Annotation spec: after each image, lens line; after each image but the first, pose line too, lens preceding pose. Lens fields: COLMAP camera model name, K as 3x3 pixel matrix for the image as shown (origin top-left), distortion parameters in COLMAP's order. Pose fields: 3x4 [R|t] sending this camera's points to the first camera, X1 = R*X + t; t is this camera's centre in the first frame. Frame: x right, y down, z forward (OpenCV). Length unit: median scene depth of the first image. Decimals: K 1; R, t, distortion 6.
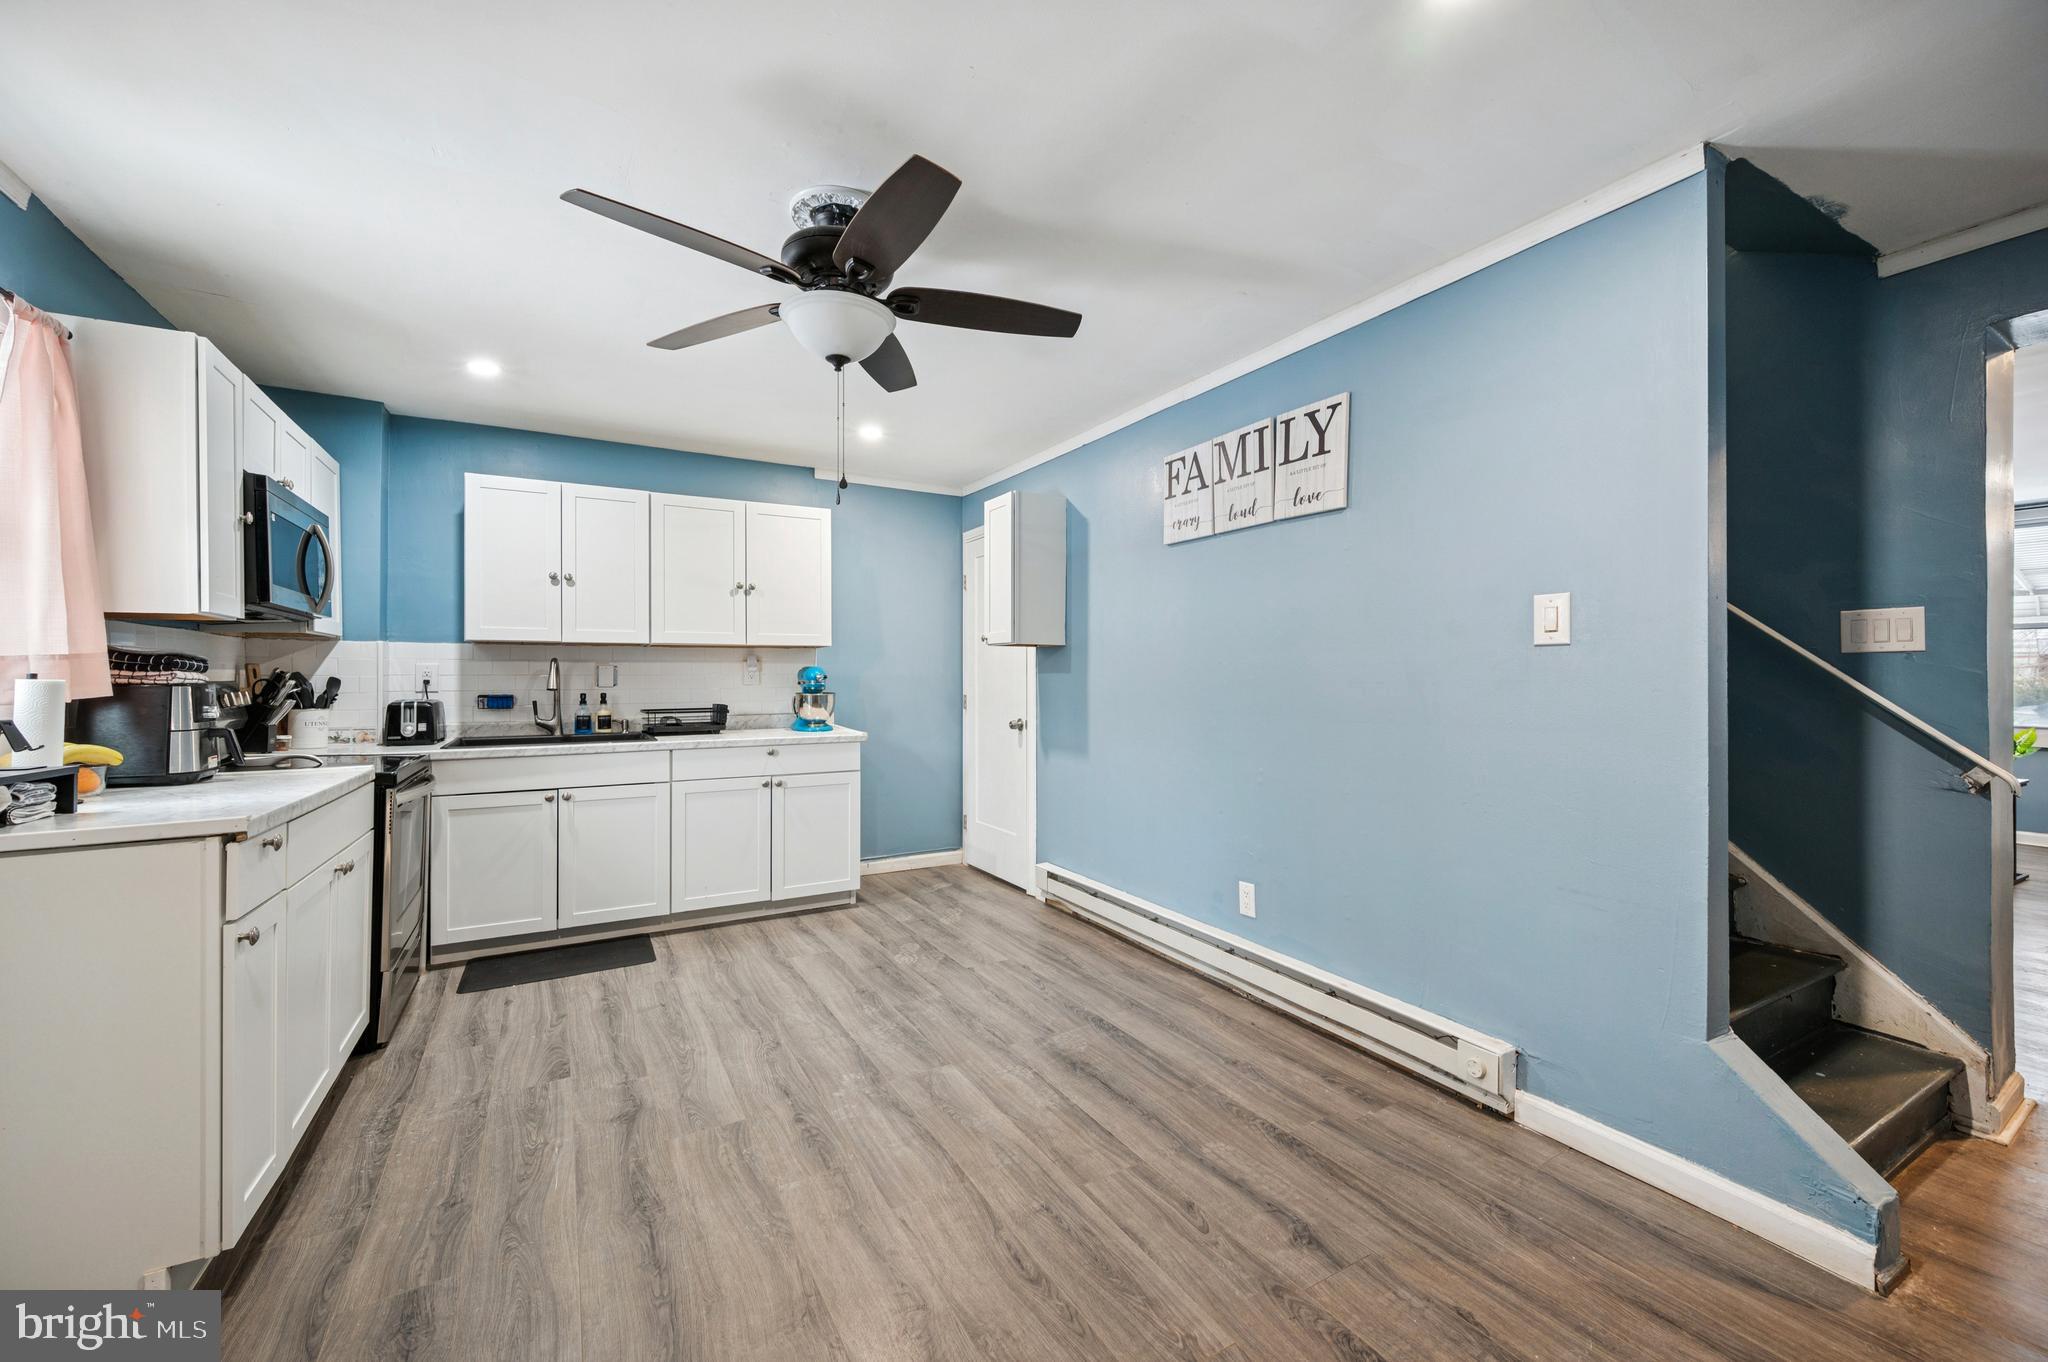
lens RADIAL K [[805.4, 0, 1022.3], [0, 805.4, 680.4], [0, 0, 1]] dist [-0.002861, -0.000279]
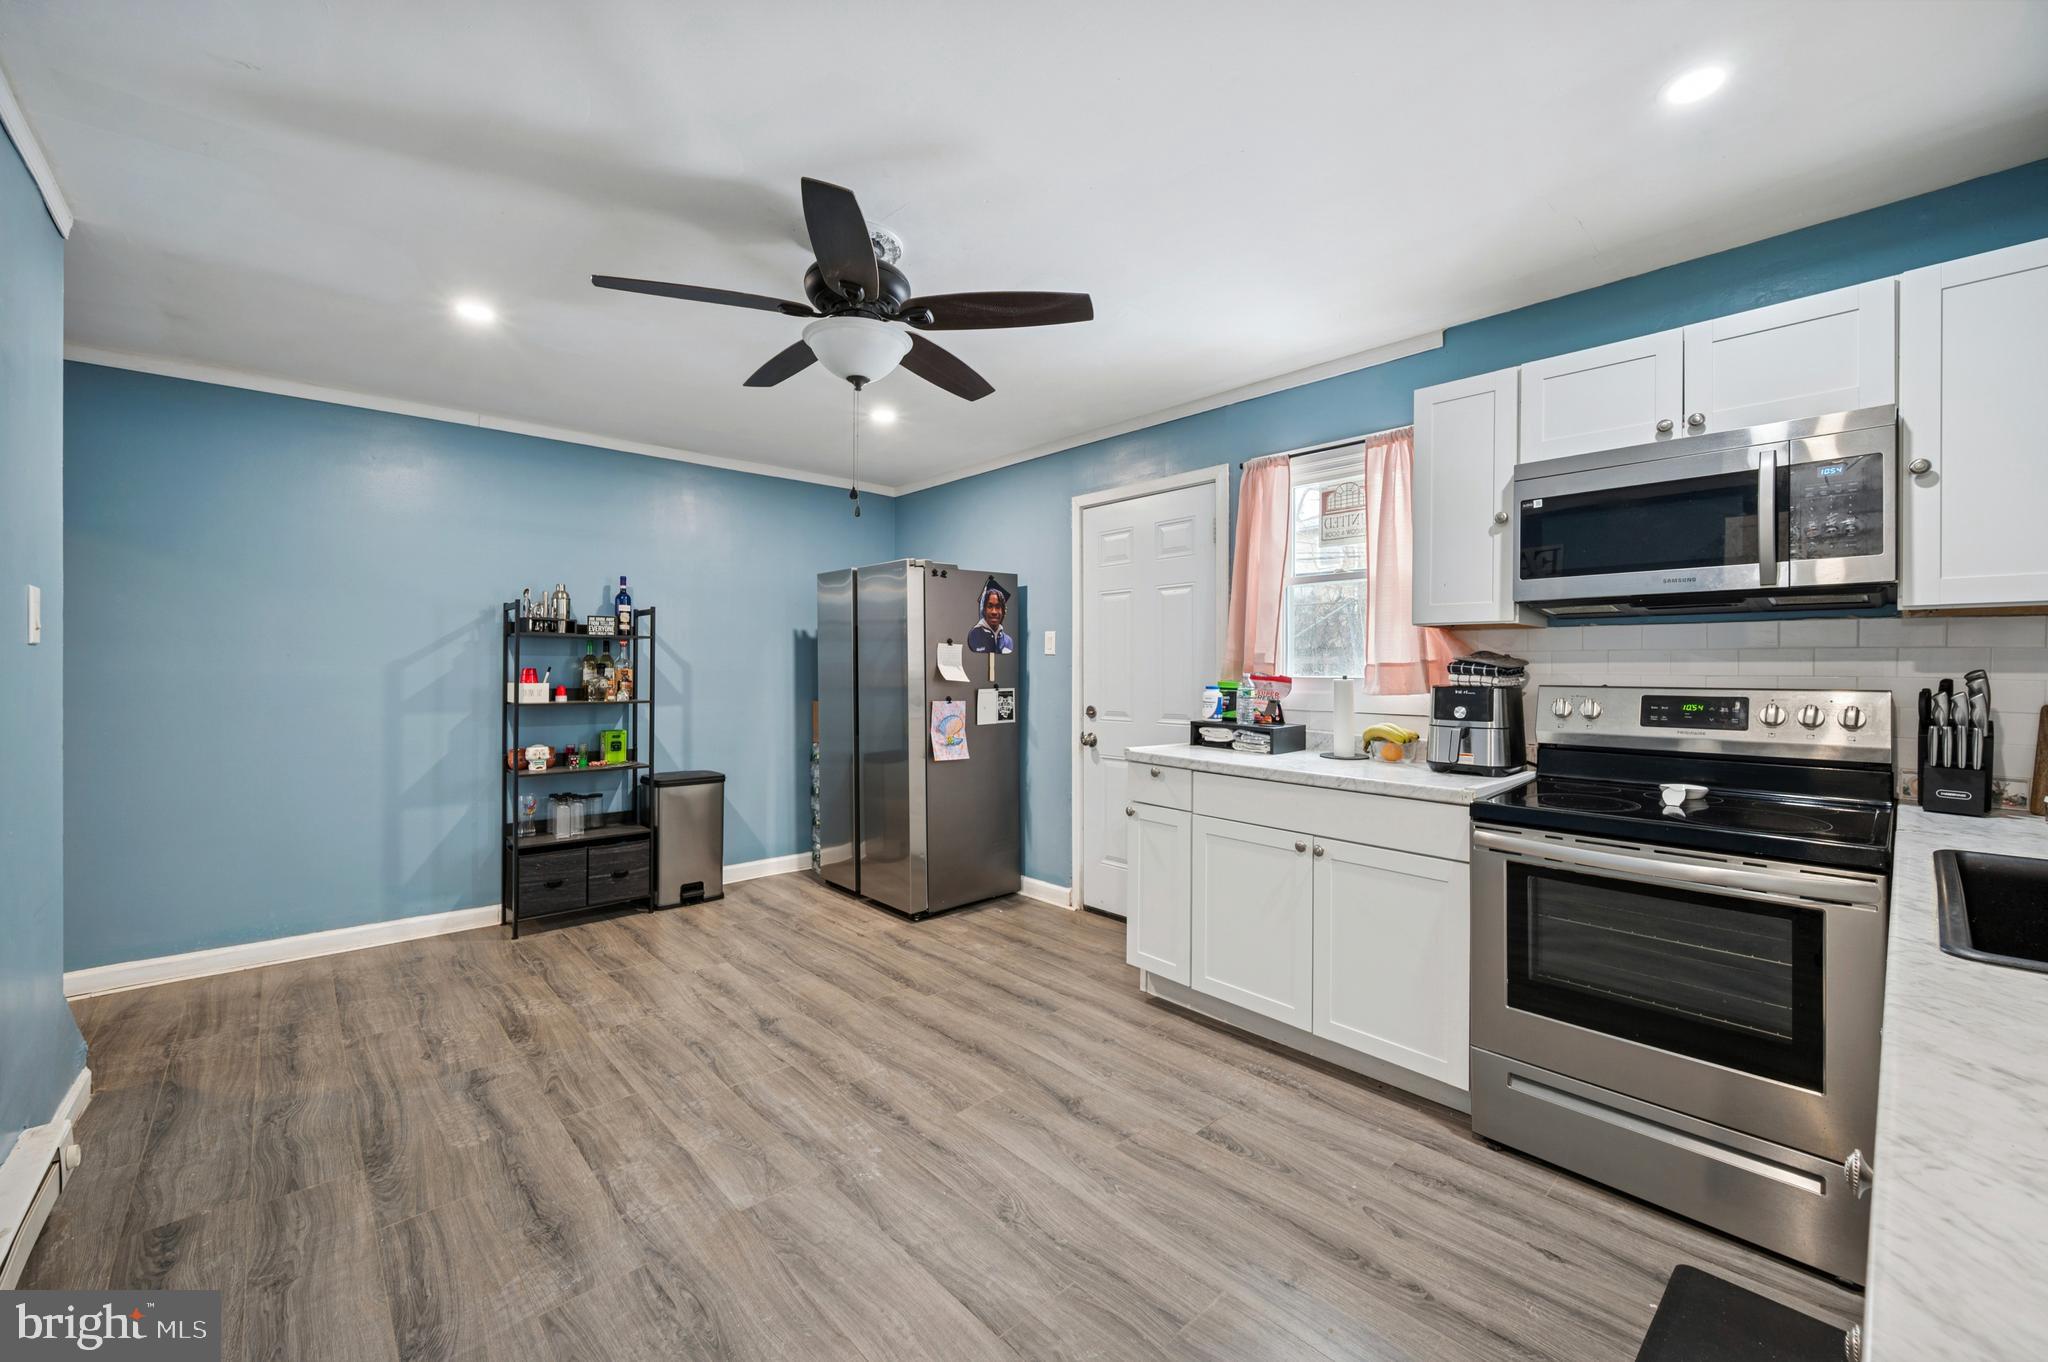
lens RADIAL K [[805.4, 0, 1027.6], [0, 805.4, 664.9], [0, 0, 1]] dist [-0.002861, -0.000279]
pose [[-0.974183, -0.002376, -0.225747, -0.151967], [-0.003051, 0.999992, 0.002641, -0.020007], [0.225738, 0.003262, -0.974182, 1.517004]]
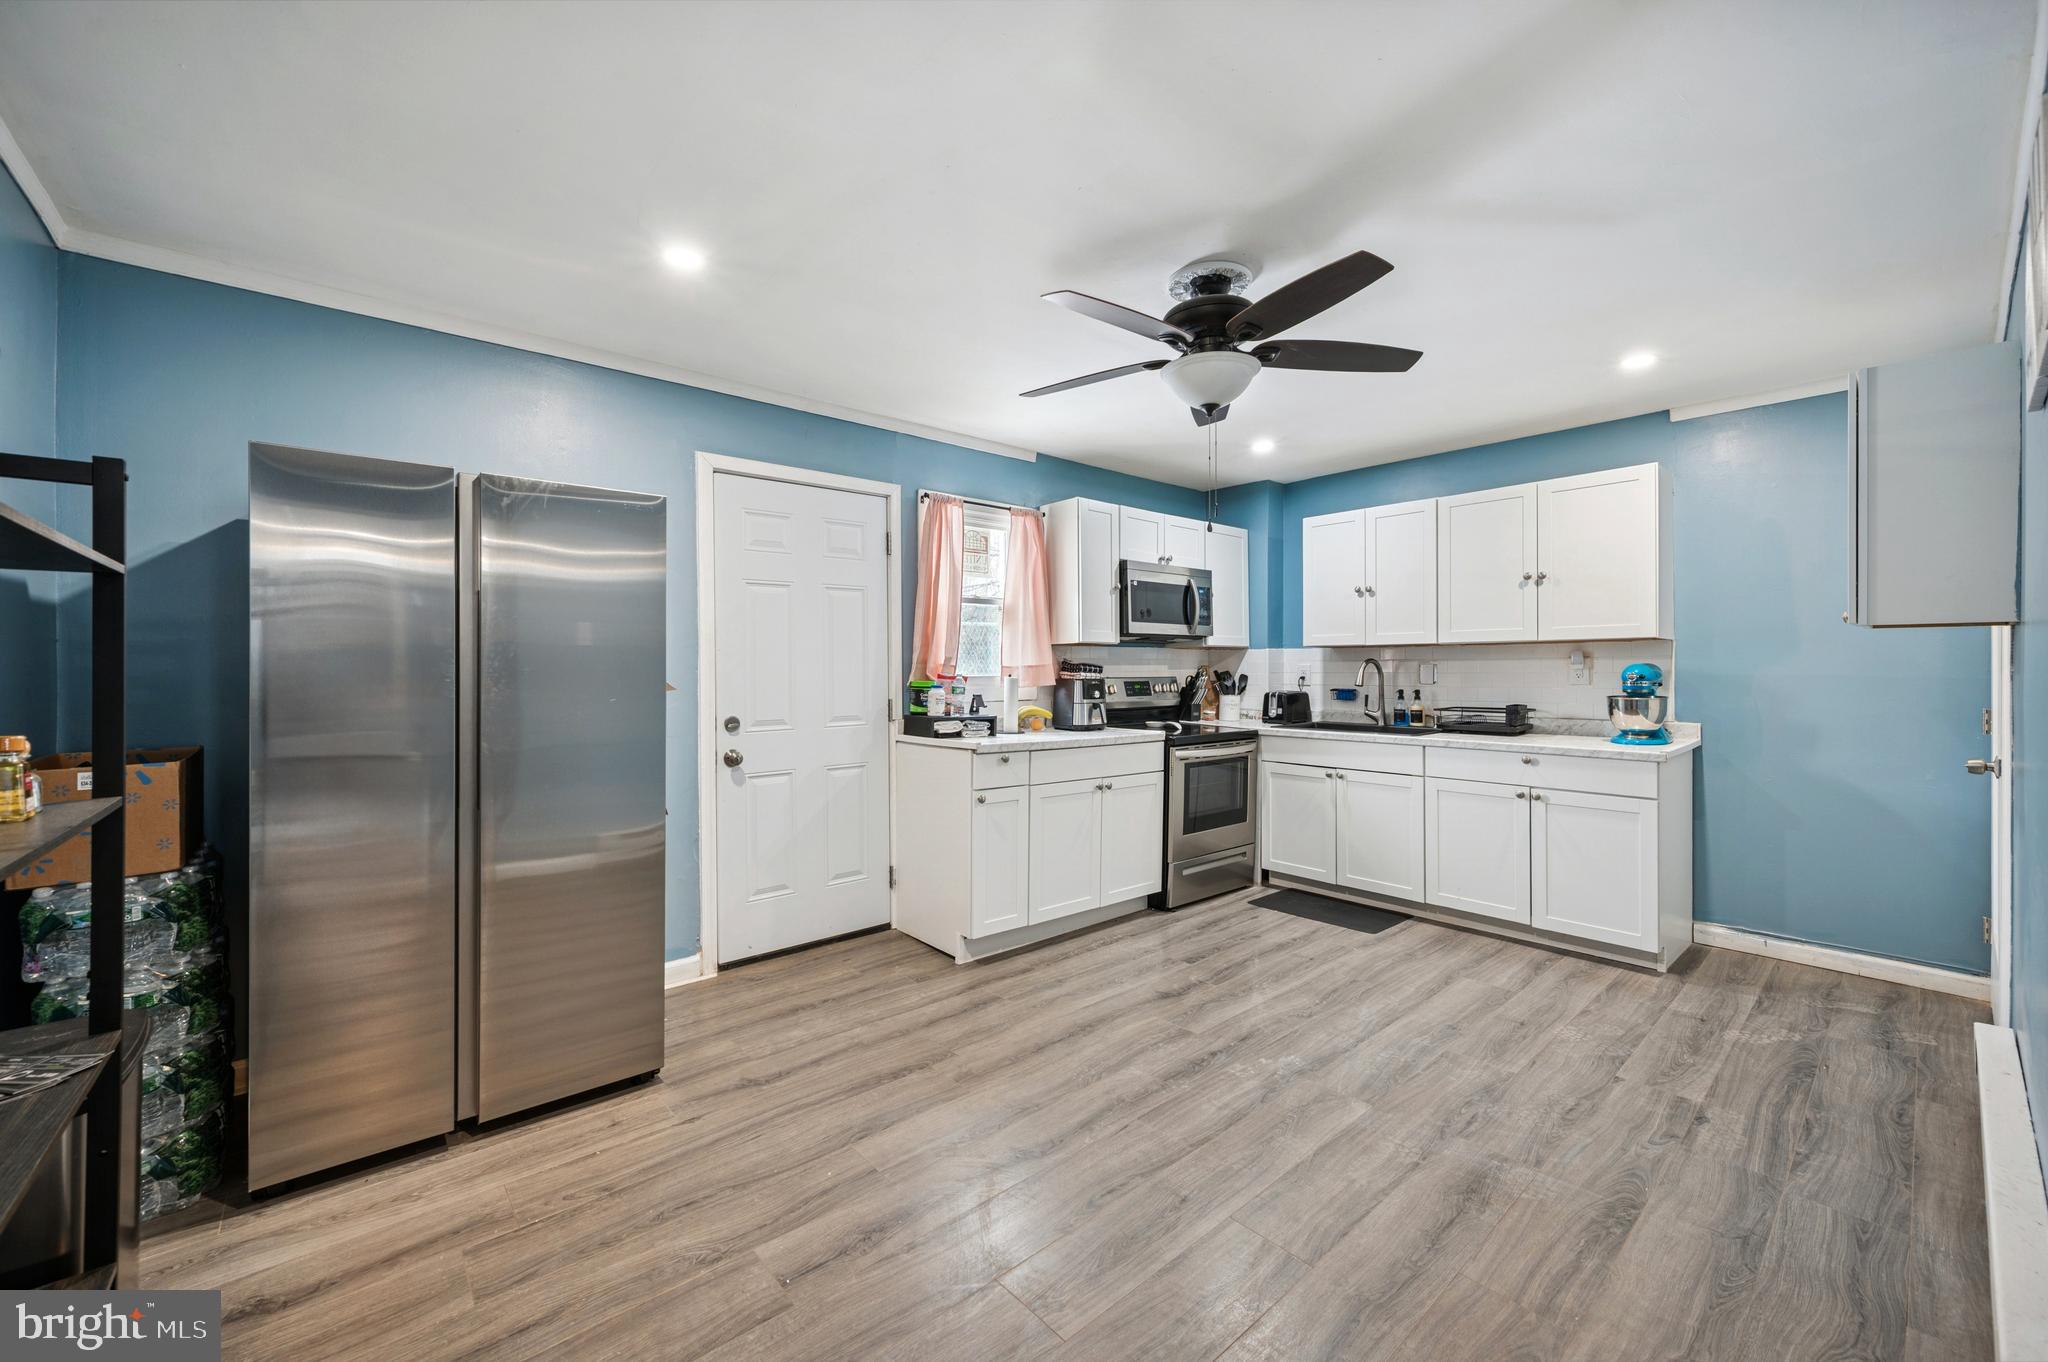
lens RADIAL K [[805.4, 0, 1022.3], [0, 805.4, 670.2], [0, 0, 1]] dist [-0.002861, -0.000279]
pose [[0.191437, 0.002883, -0.981501, 0.624676], [-0.003004, 0.999993, 0.002351, -0.015742], [0.981500, 0.002498, 0.191444, 0.371872]]
